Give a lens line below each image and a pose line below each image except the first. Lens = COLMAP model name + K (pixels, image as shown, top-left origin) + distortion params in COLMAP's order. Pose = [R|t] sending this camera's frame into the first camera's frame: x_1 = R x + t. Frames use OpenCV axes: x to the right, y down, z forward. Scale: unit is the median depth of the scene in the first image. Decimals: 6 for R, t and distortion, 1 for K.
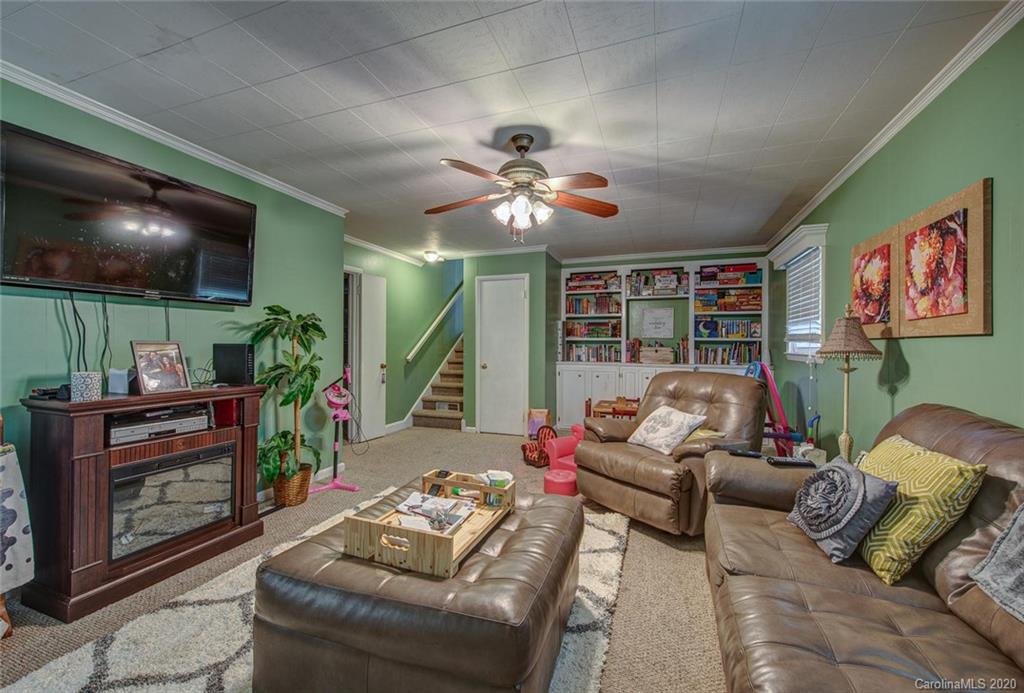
lens RADIAL K [[406.7, 0, 514.2], [0, 406.7, 345.8], [0, 0, 1]] dist [-0.000999, -0.000227]
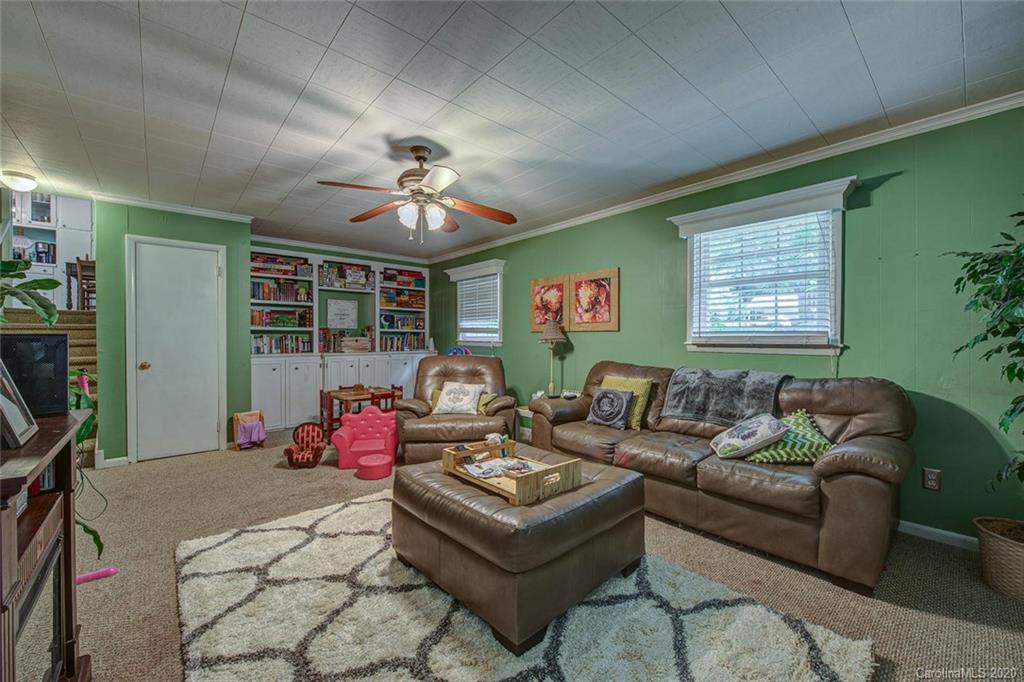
lens RADIAL K [[405.8, 0, 513.1], [0, 405.8, 340.0], [0, 0, 1]] dist [0.000871, -0.000110]
pose [[0.483951, -0.010659, 0.875030, -0.394030], [0.001328, 0.999934, 0.011446, -0.000646], [-0.875094, -0.004378, 0.483933, 0.113463]]
